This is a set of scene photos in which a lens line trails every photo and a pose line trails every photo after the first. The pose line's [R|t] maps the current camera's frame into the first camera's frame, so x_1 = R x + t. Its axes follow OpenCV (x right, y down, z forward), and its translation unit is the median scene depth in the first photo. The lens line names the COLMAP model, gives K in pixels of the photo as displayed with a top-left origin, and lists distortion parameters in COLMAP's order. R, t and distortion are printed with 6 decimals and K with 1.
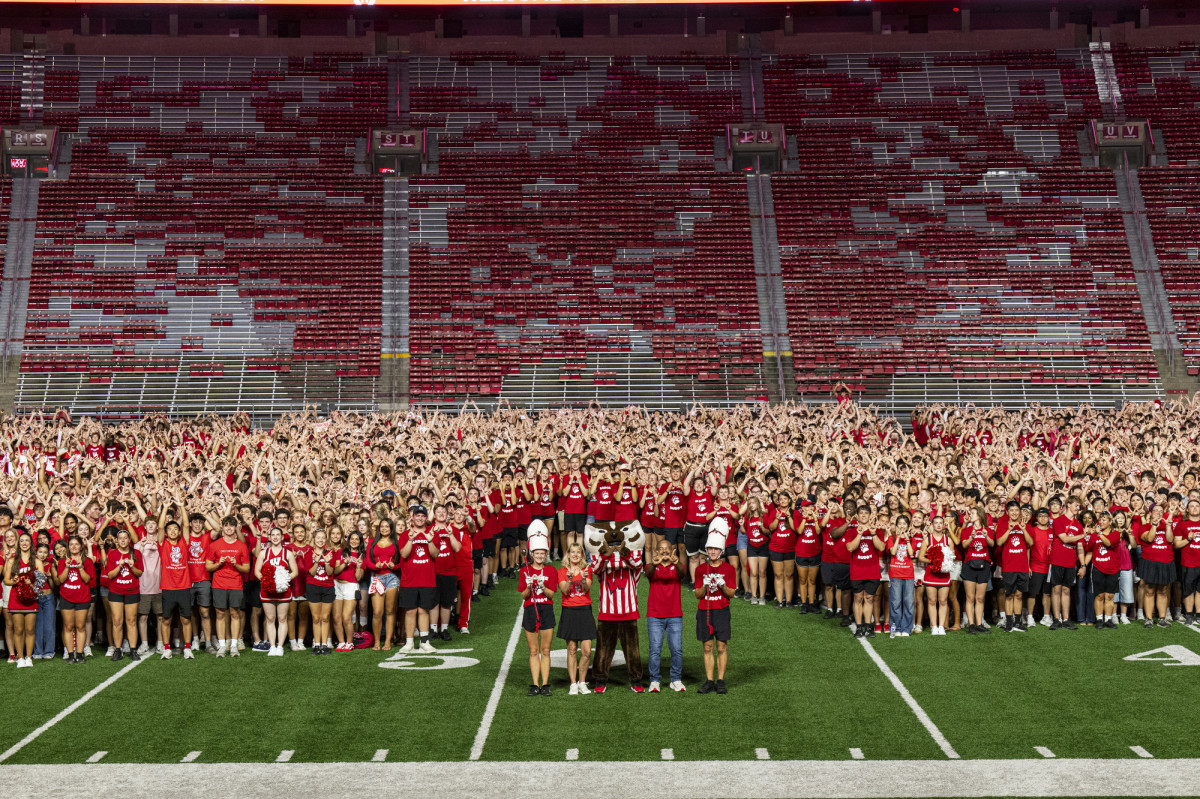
lens RADIAL K [[3006.8, 0, 600.0], [0, 3006.8, 399.5], [0, 0, 1]] dist [-0.024830, -0.185656]
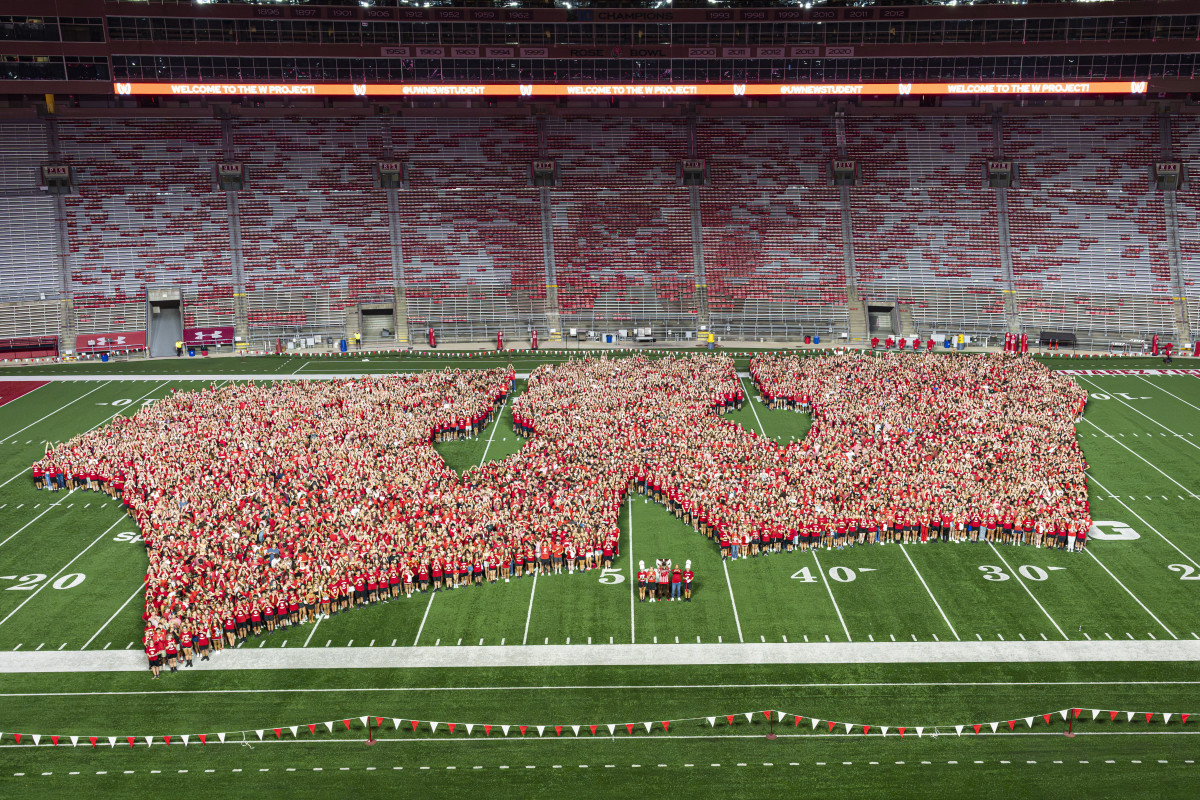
lens RADIAL K [[3006.8, 0, 600.0], [0, 3006.8, 400.0], [0, 0, 1]] dist [-0.024830, -0.185656]
pose [[0.999463, -0.006208, 0.032178, -0.107798], [-0.006505, 0.924769, 0.380472, -0.883171], [-0.032119, -0.380477, 0.924232, -1.376141]]
